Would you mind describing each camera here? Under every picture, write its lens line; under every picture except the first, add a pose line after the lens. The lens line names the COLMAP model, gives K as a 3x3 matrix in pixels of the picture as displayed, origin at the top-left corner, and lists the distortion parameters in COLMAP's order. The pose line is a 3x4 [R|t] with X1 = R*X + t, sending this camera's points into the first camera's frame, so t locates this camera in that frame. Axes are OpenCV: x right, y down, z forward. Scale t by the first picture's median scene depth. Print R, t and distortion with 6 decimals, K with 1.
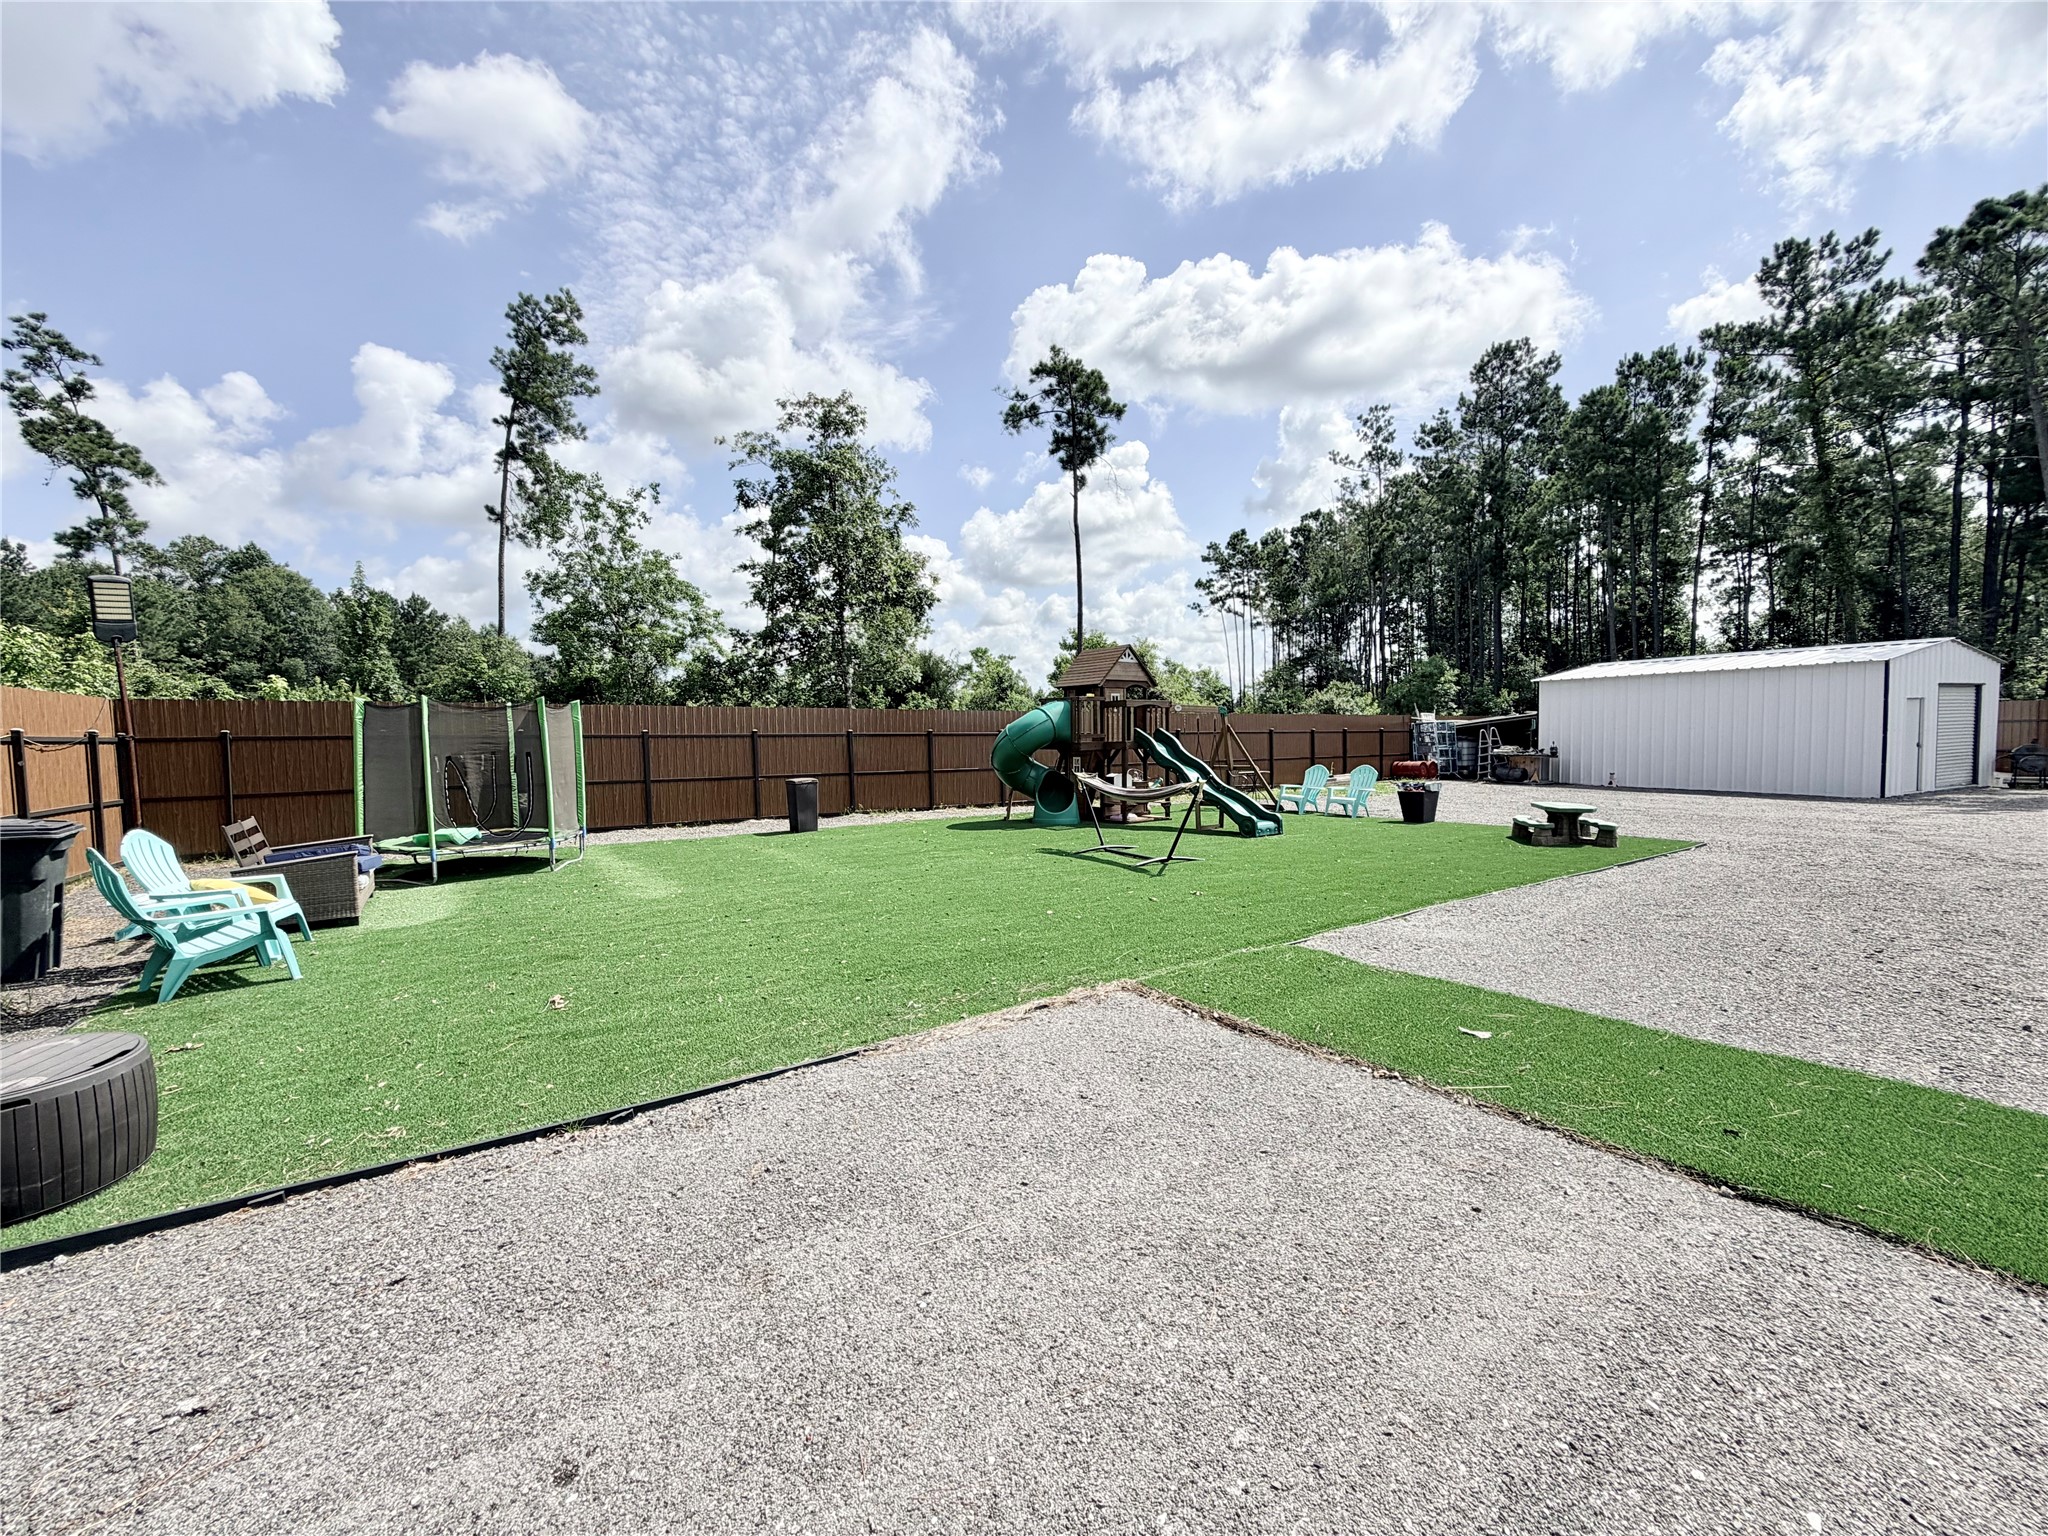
lens RADIAL K [[815.5, 0, 1013.7], [0, 815.5, 777.8], [0, 0, 1]] dist [0.001826, -0.000870]
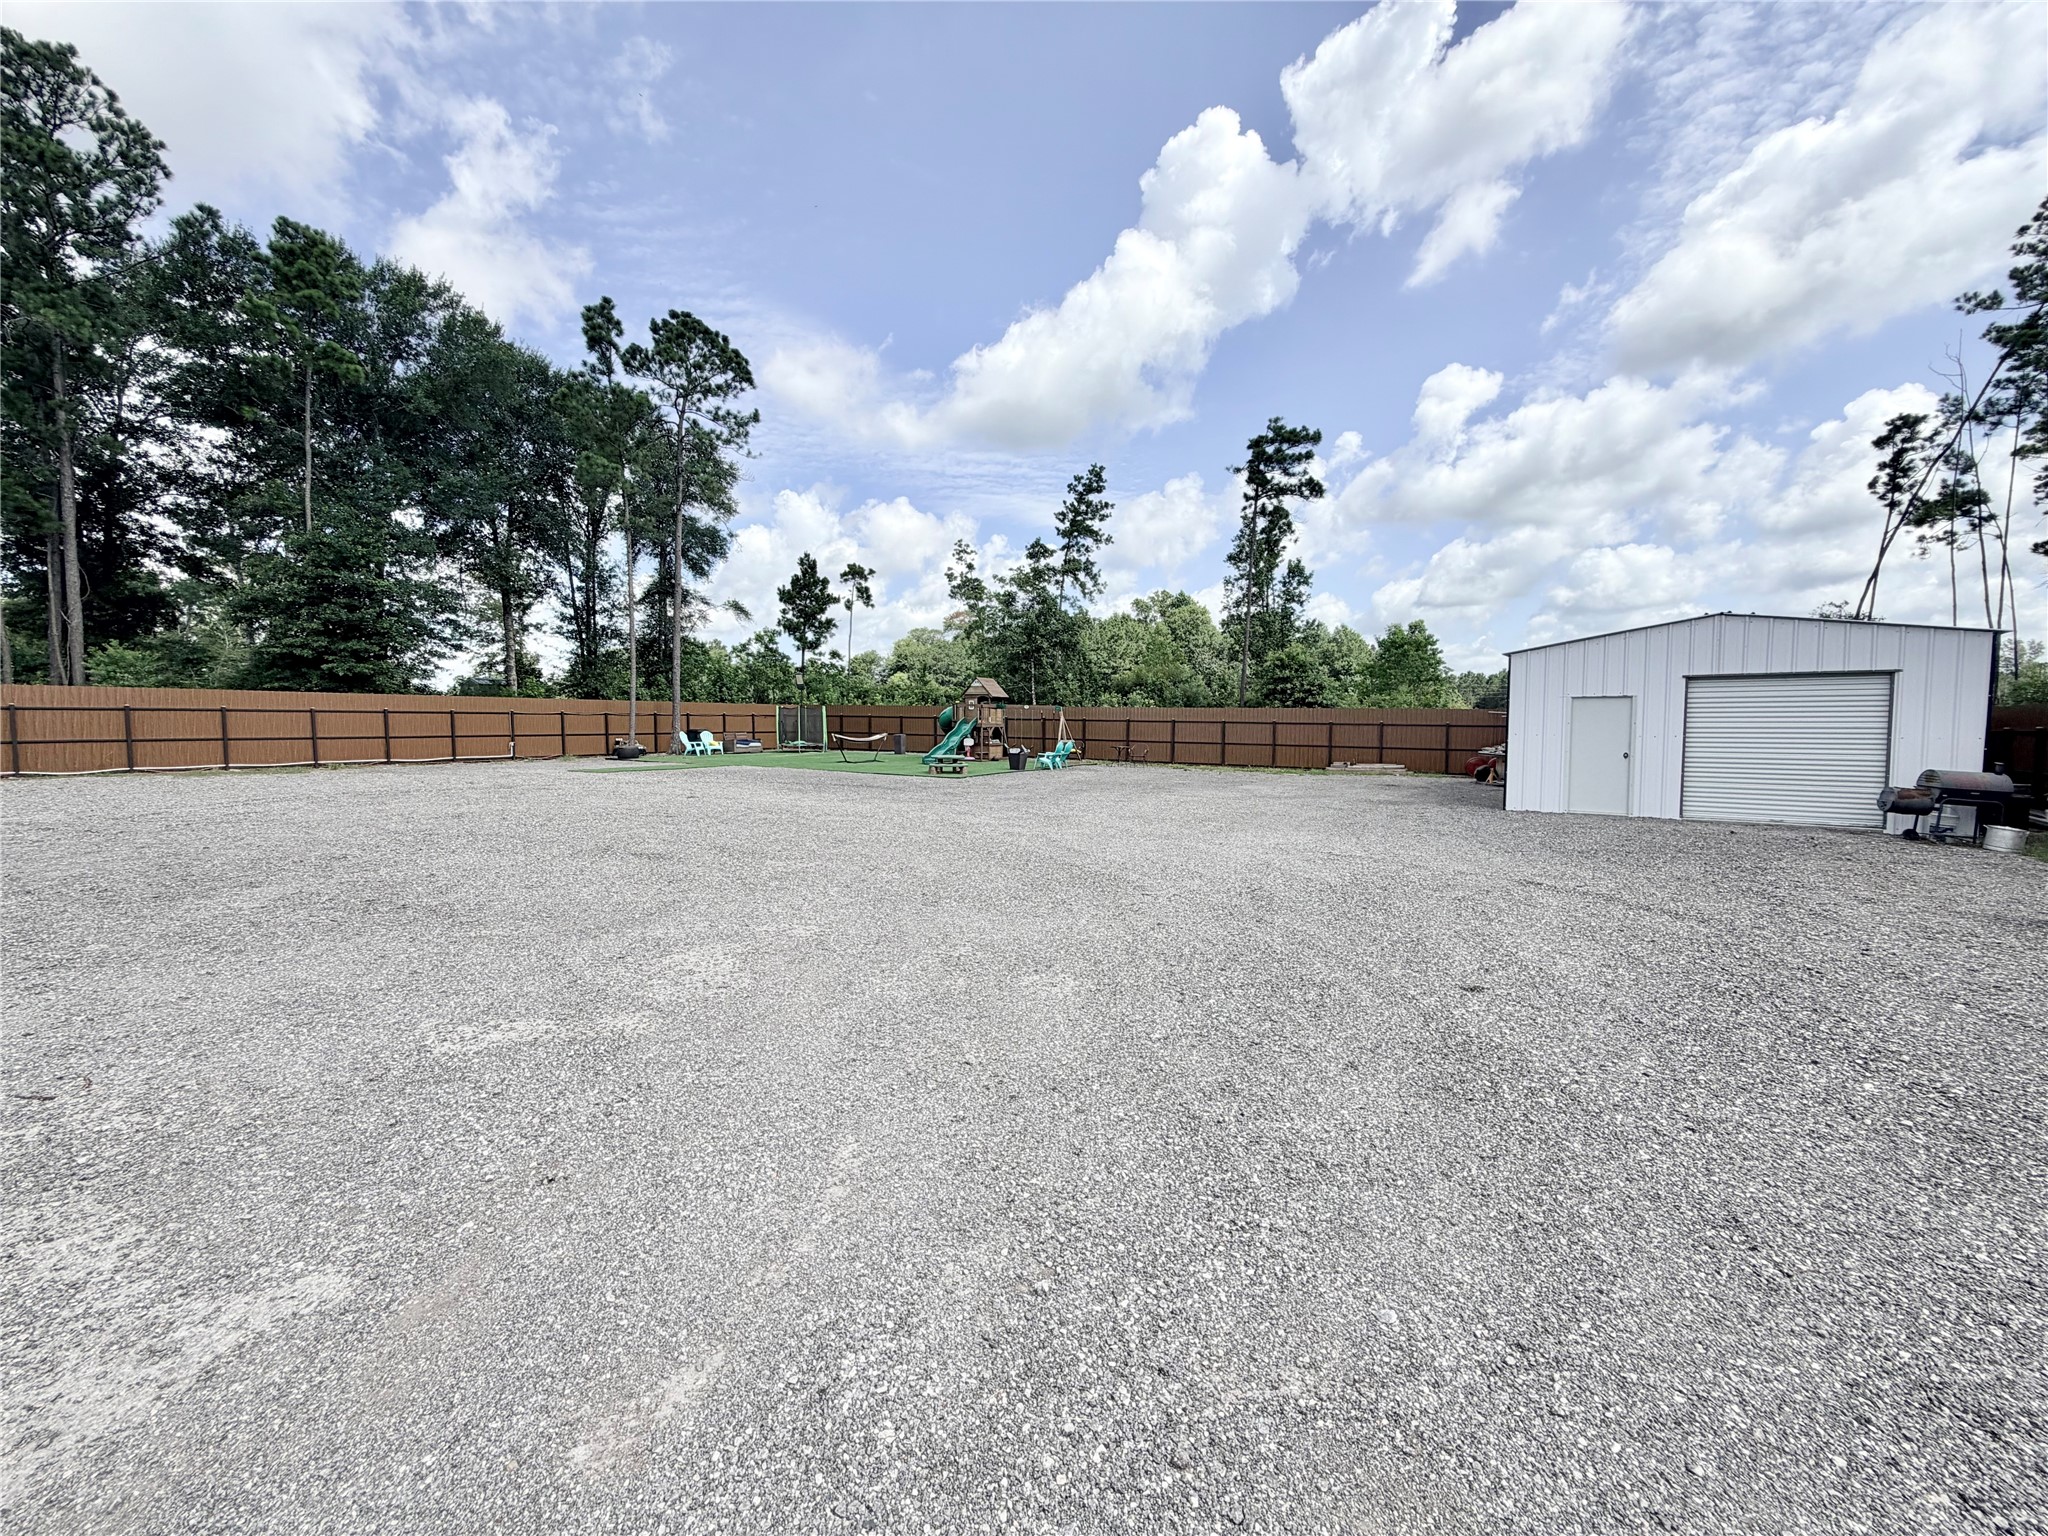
lens RADIAL K [[815.5, 0, 1033.3], [0, 815.5, 767.4], [0, 0, 1]] dist [0.001826, -0.000870]
pose [[0.456846, 0.071171, -0.886694, 1.027419], [-0.058852, 0.997028, 0.049705, -0.023815], [0.887597, 0.029476, 0.459677, 0.091567]]
